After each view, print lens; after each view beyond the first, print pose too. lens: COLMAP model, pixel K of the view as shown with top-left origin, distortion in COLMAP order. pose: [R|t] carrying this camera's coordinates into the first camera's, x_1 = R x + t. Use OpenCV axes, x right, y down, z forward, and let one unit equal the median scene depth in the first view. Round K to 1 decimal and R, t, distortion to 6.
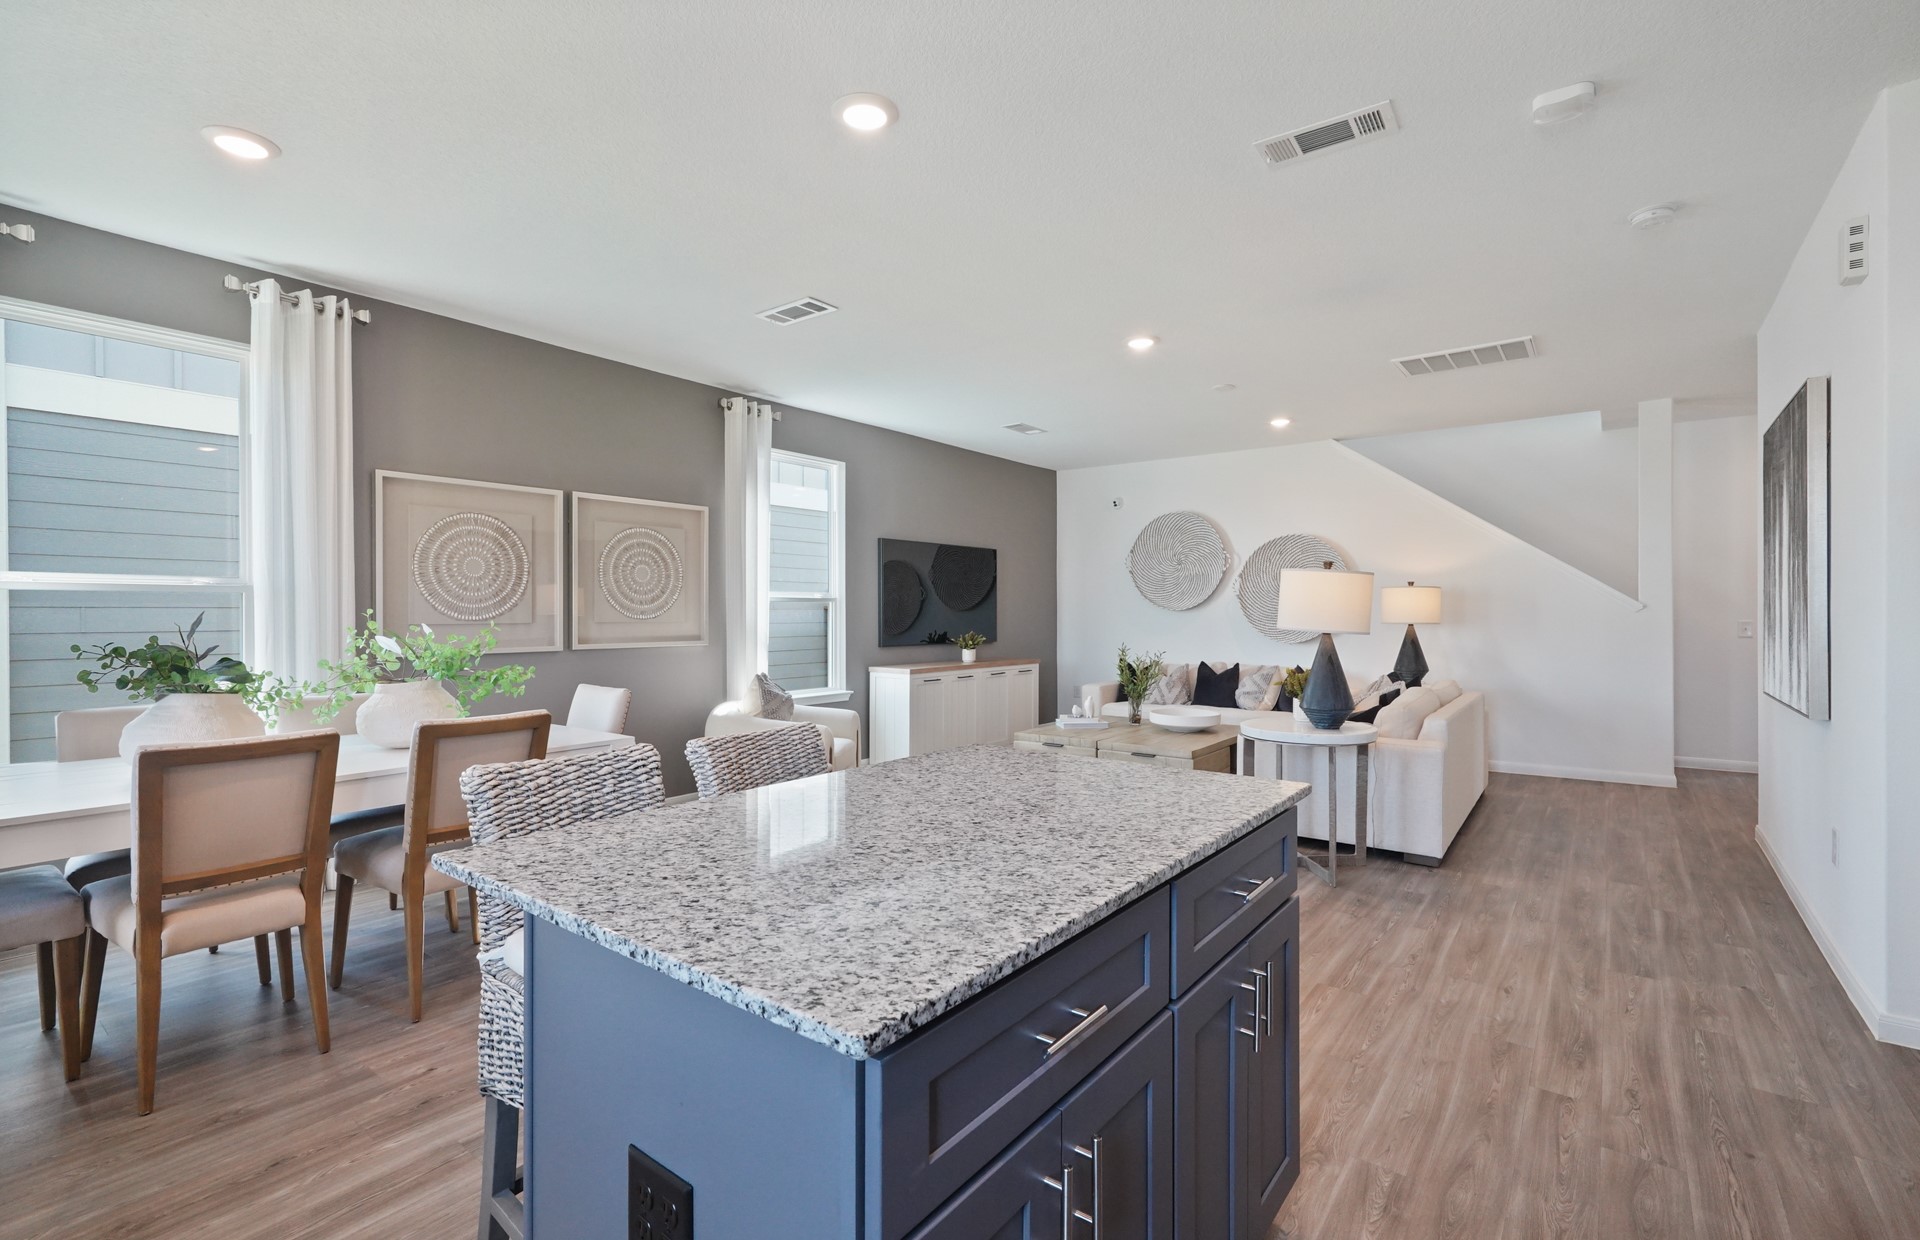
lens RADIAL K [[842.4, 0, 950.8], [0, 842.4, 620.5], [0, 0, 1]] dist [0.000291, -0.001656]
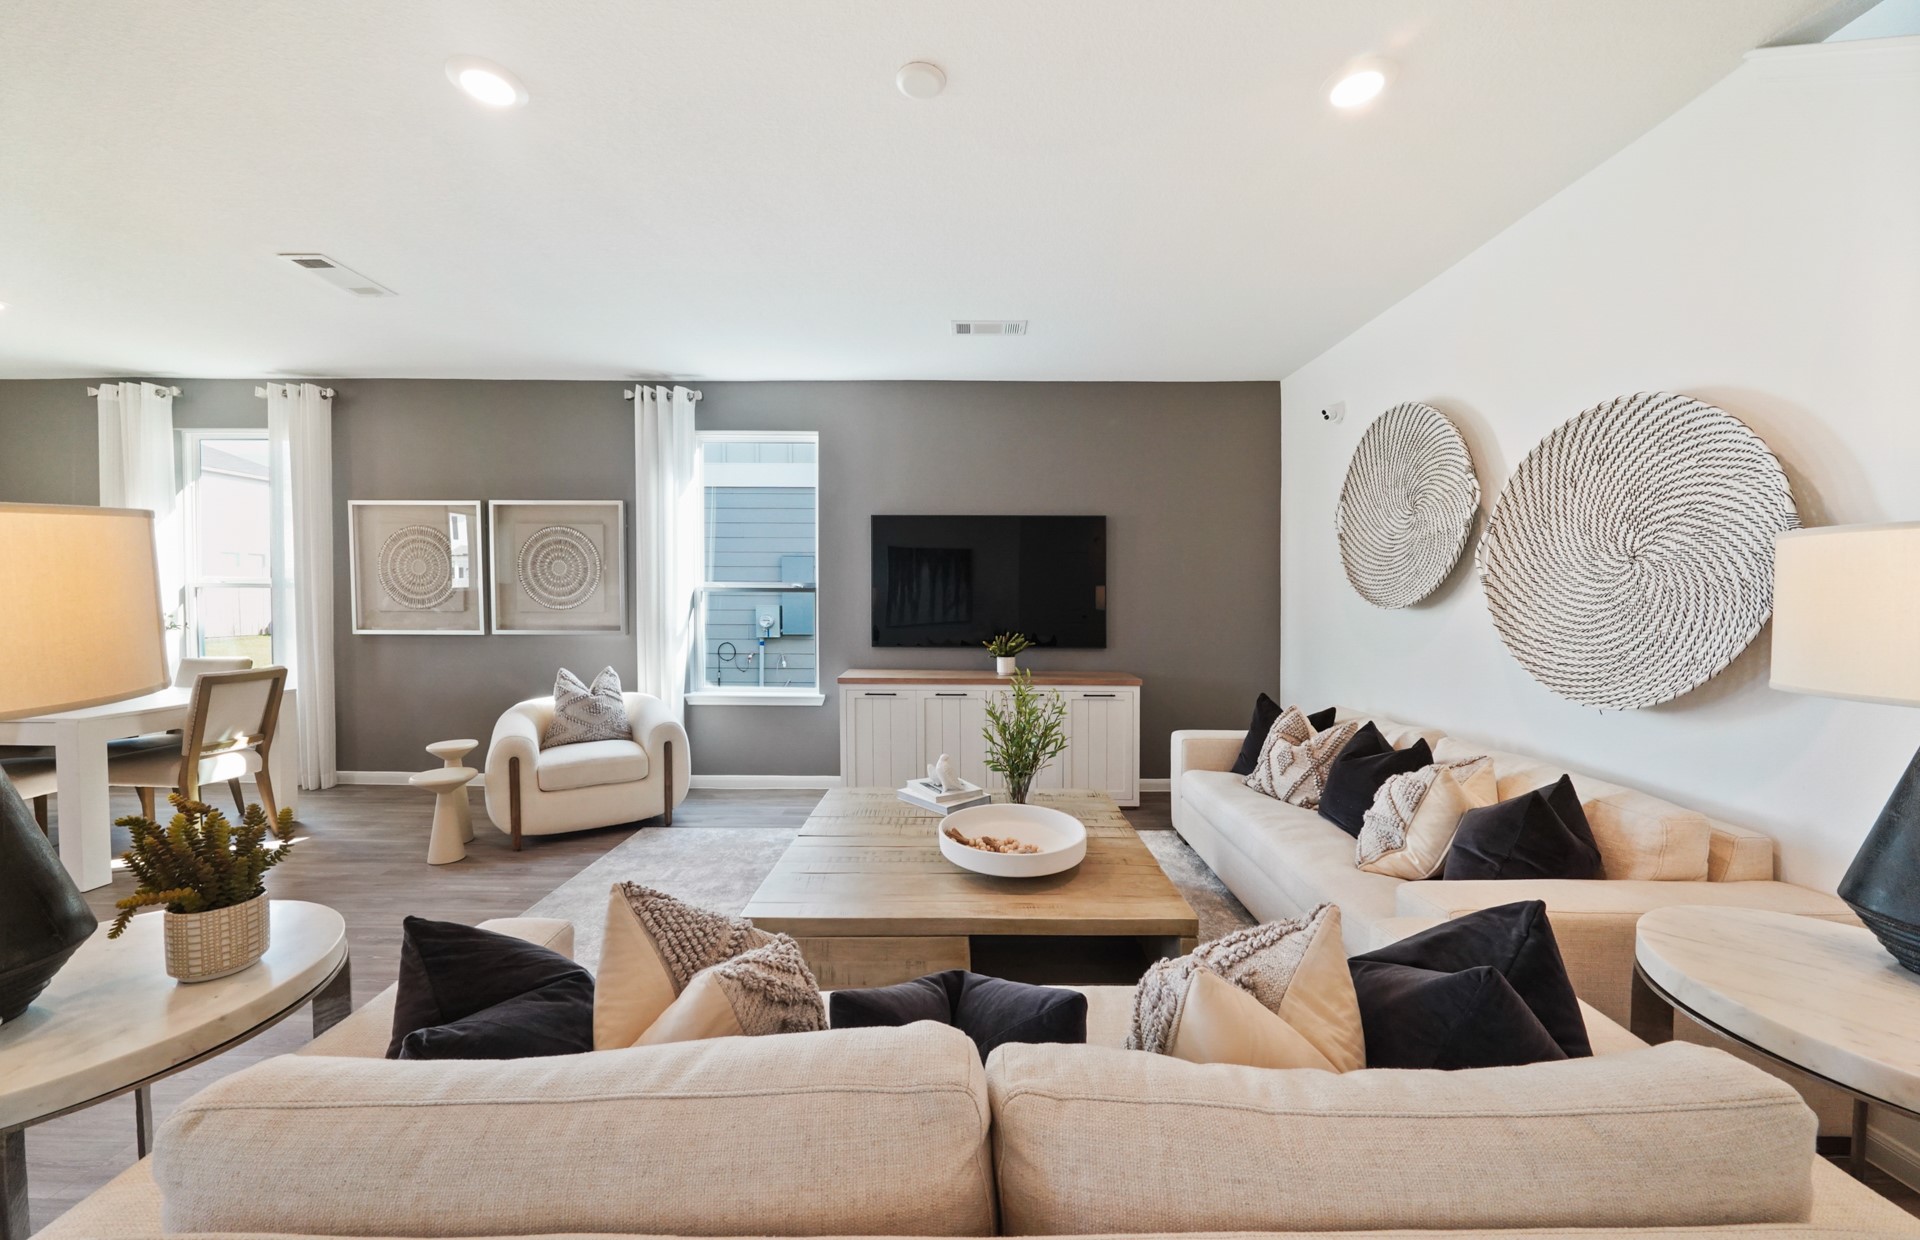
lens RADIAL K [[676.2, 0, 957.5], [0, 676.2, 616.7], [0, 0, 1]] dist [-0.007427, 0.000693]
pose [[0.614650, 0.028617, -0.788280, 0.700932], [-0.012890, 0.999573, 0.026236, -0.023547], [0.788694, -0.005965, 0.614757, 0.935625]]
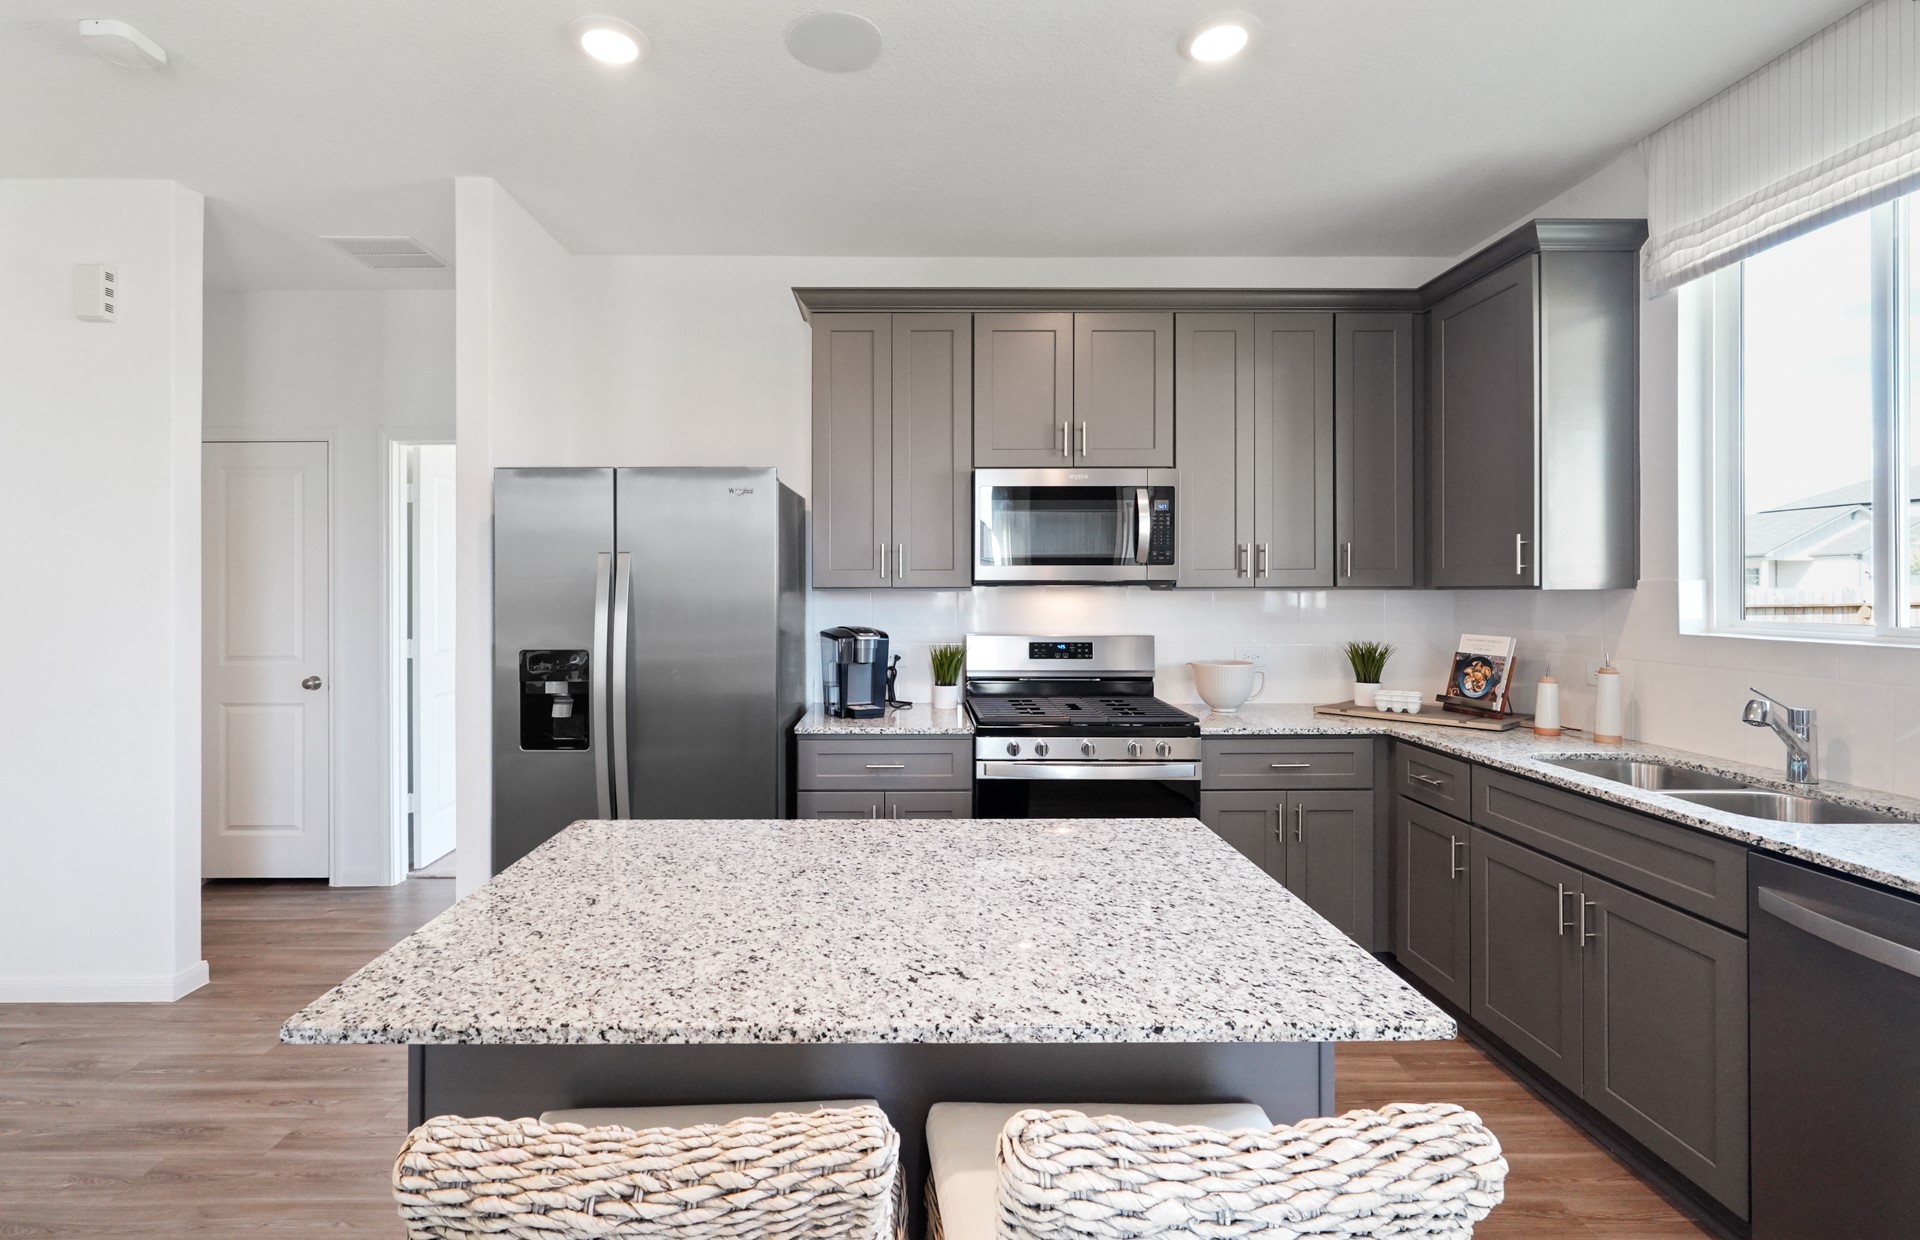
lens RADIAL K [[842.4, 0, 922.8], [0, 842.4, 595.8], [0, 0, 1]] dist [0.000291, -0.001656]
pose [[-0.618938, -0.003485, 0.785432, -0.226290], [0.008388, 0.999904, 0.011047, -0.030707], [-0.785395, 0.013426, -0.618849, 0.456890]]
